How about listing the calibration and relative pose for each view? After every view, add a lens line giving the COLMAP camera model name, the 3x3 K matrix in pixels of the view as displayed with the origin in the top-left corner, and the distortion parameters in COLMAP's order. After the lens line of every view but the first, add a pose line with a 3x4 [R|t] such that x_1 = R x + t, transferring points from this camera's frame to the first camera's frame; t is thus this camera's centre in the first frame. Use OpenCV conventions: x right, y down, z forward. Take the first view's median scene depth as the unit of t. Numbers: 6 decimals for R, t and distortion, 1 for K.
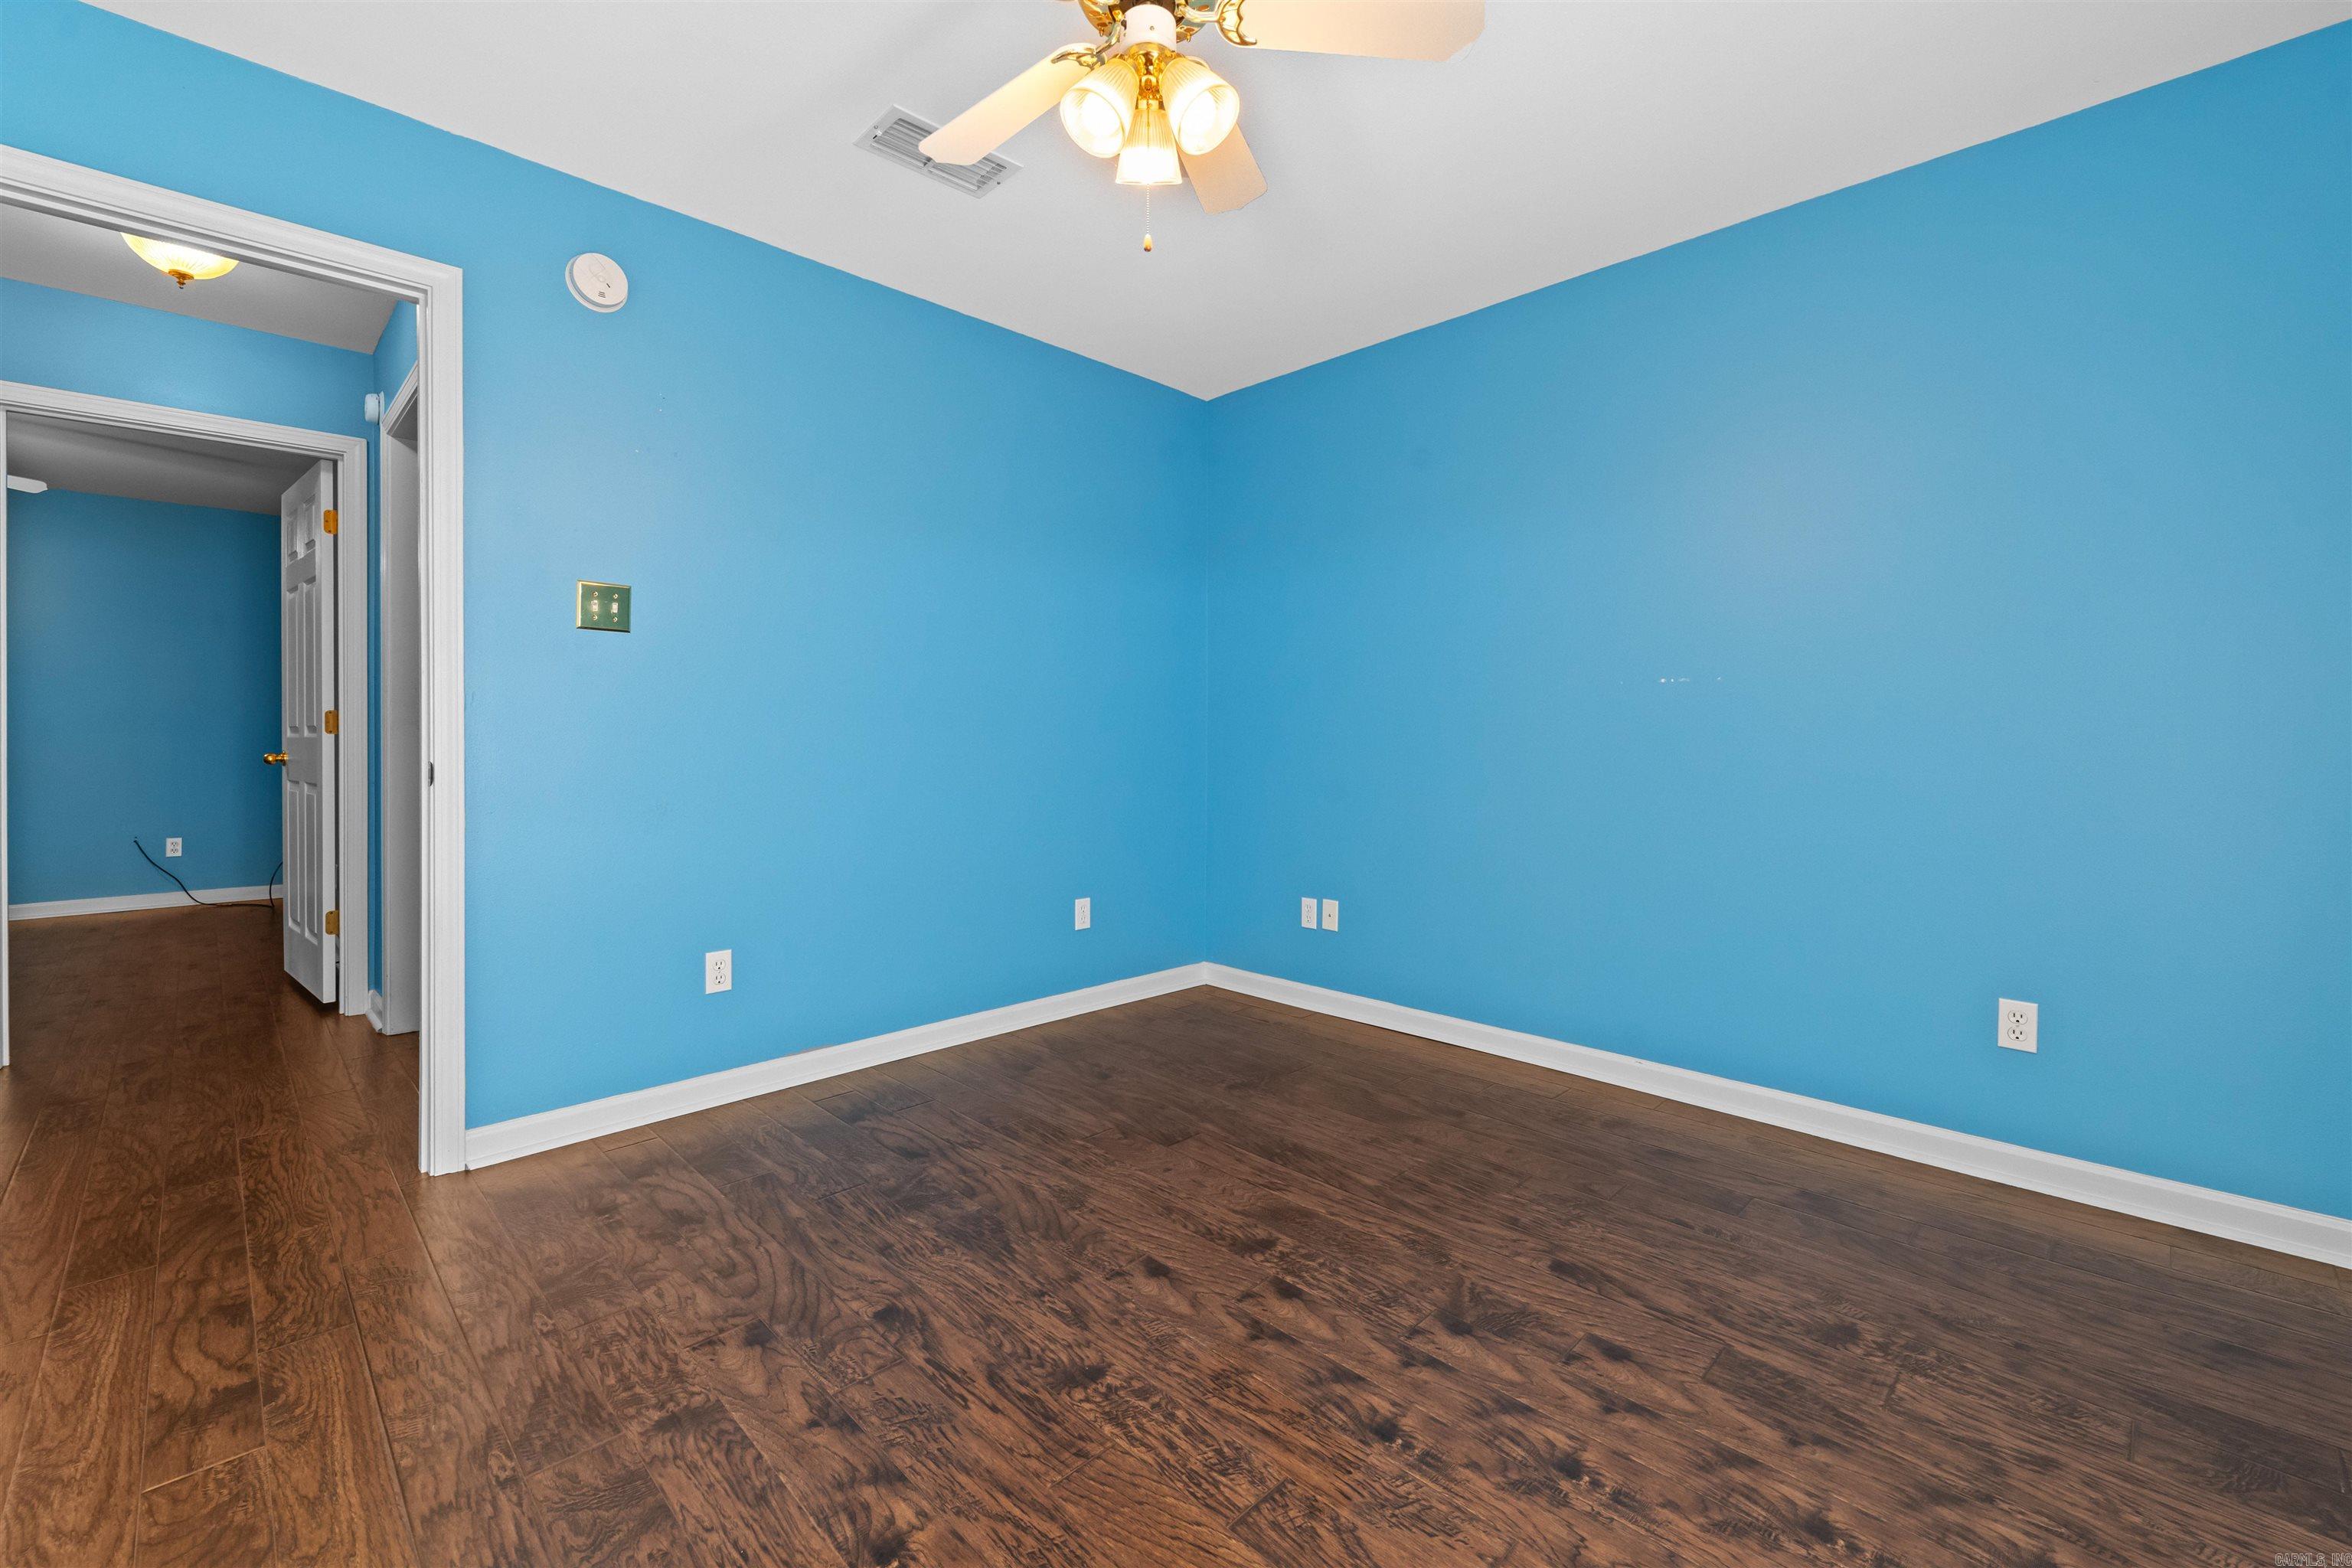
lens RADIAL K [[964.8, 0, 1172.3], [0, 964.8, 738.1], [0, 0, 1]] dist [0.005256, -0.003269]
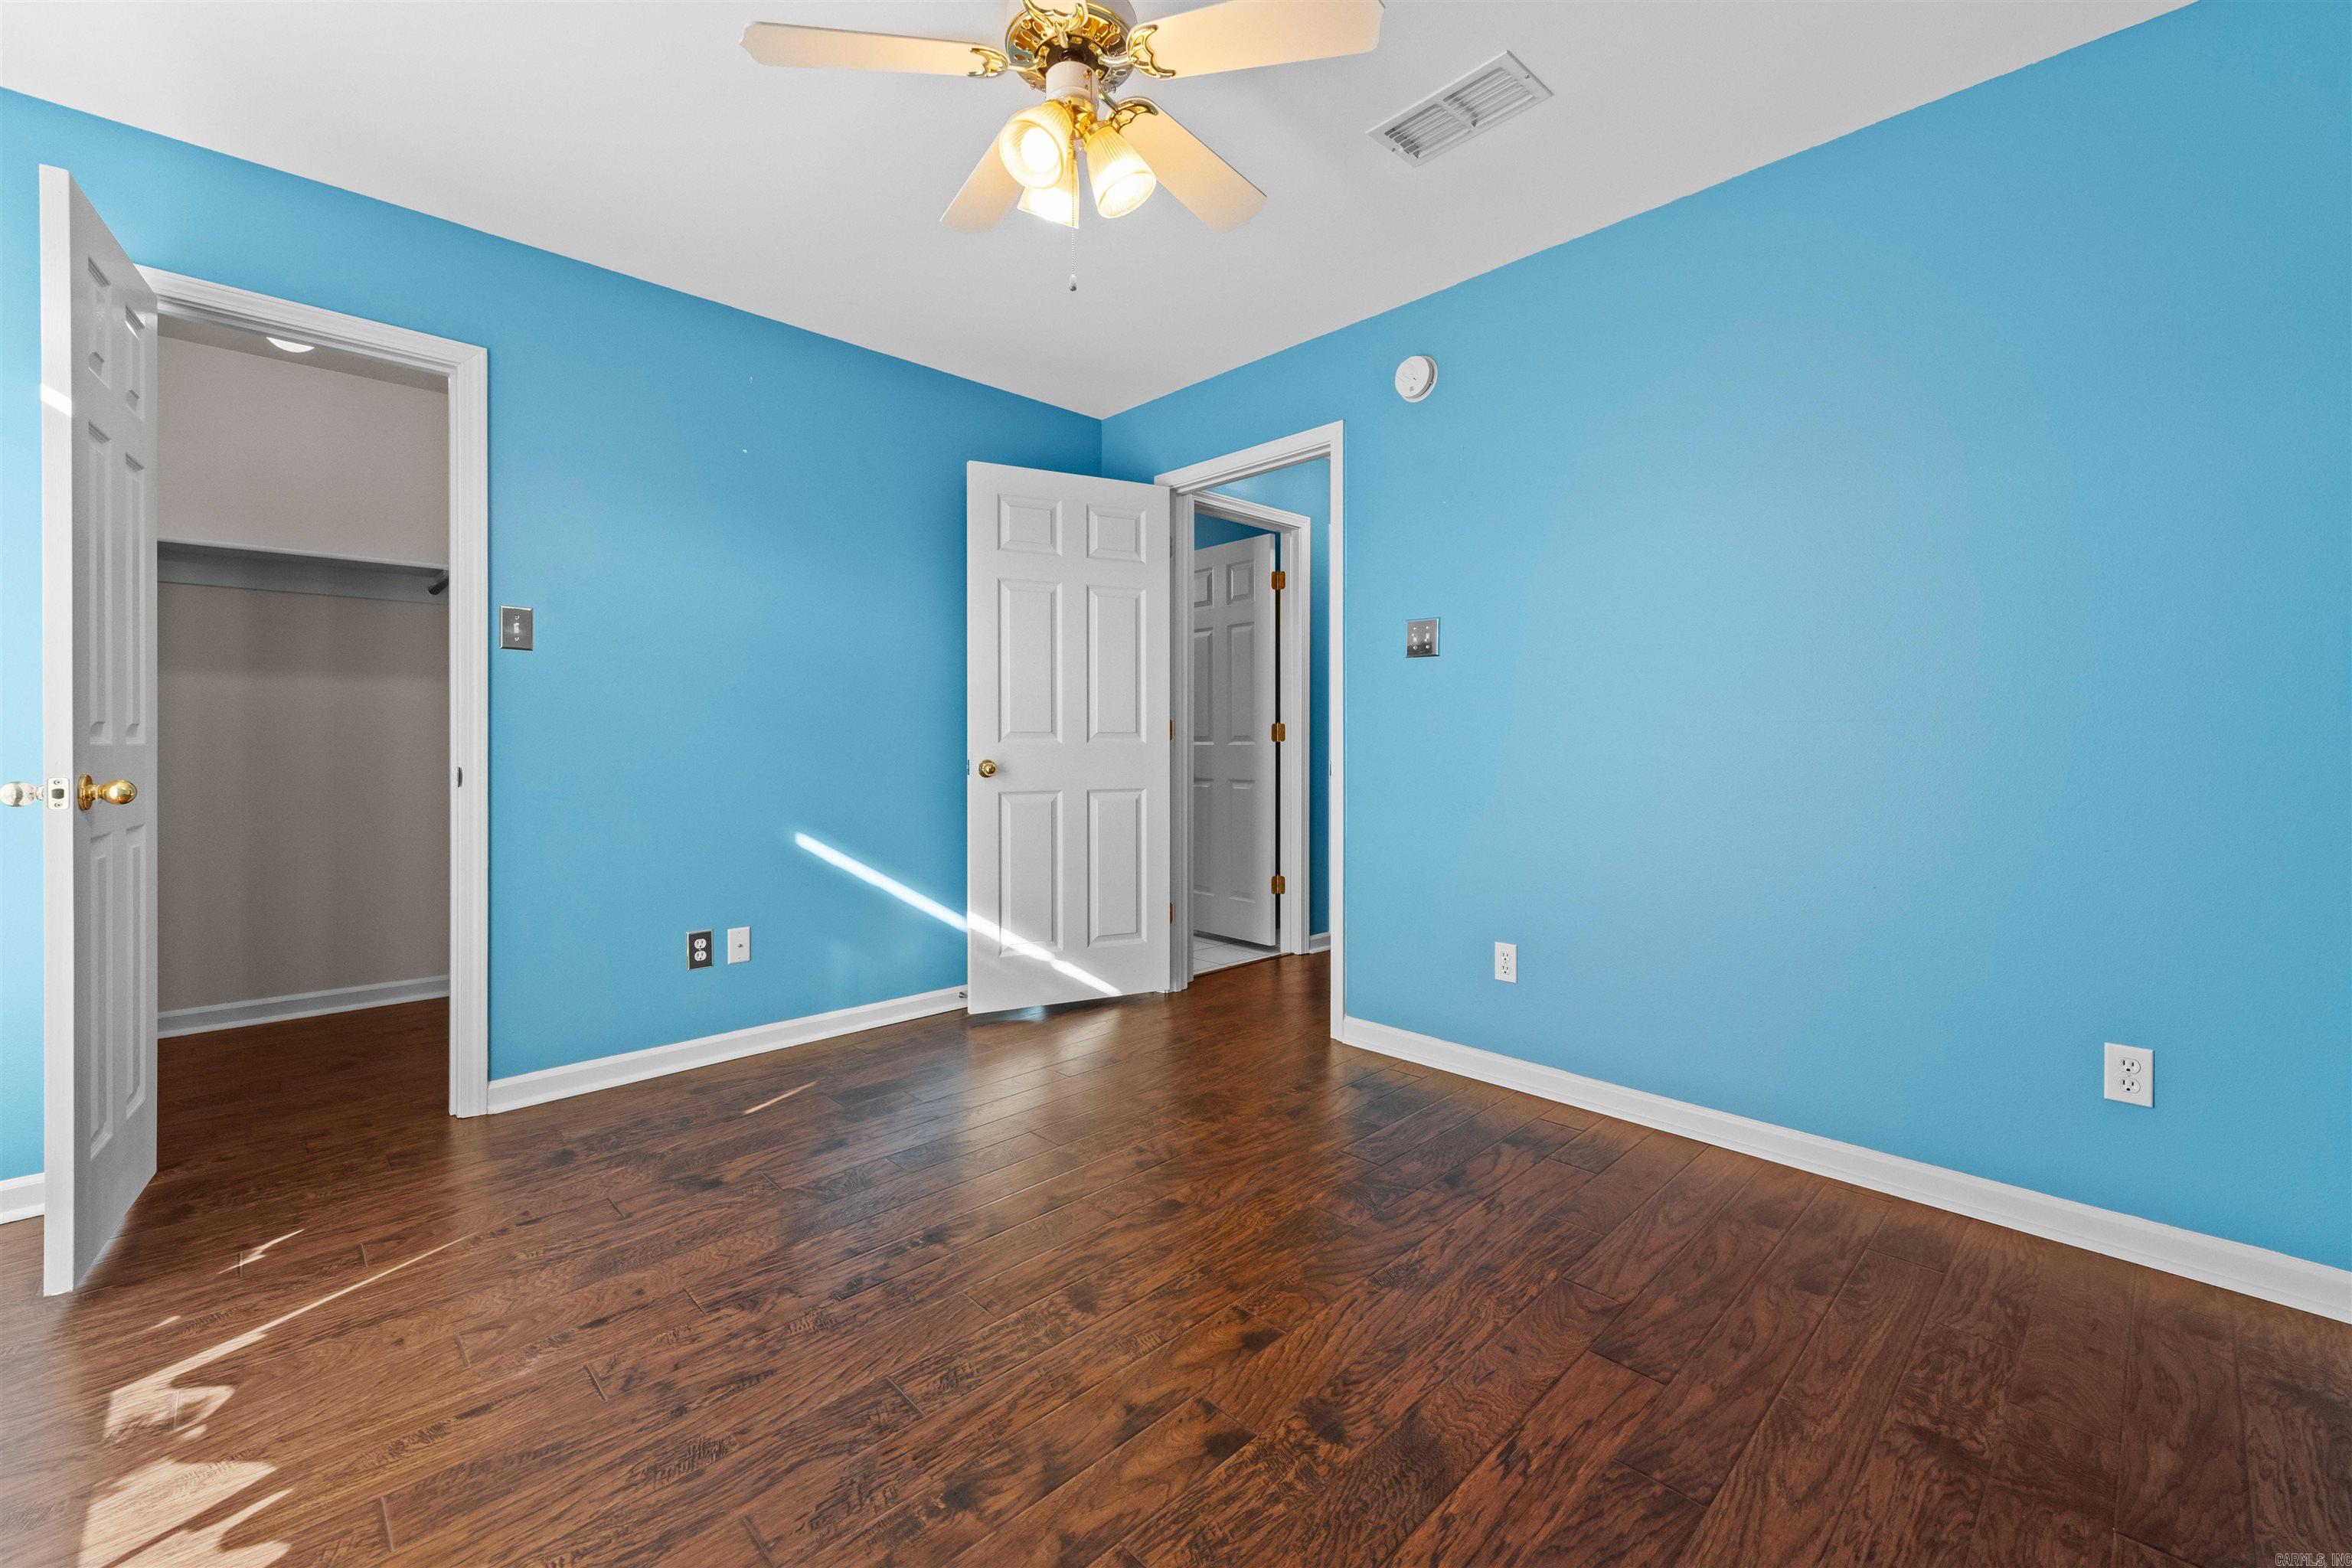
lens RADIAL K [[964.8, 0, 1176.0], [0, 964.8, 760.8], [0, 0, 1]] dist [0.005256, -0.003269]
pose [[-0.013146, 0.017851, -0.999754, 0.869151], [-0.001624, 0.999839, 0.017874, 0.000473], [0.999912, 0.001859, -0.013115, 0.940399]]
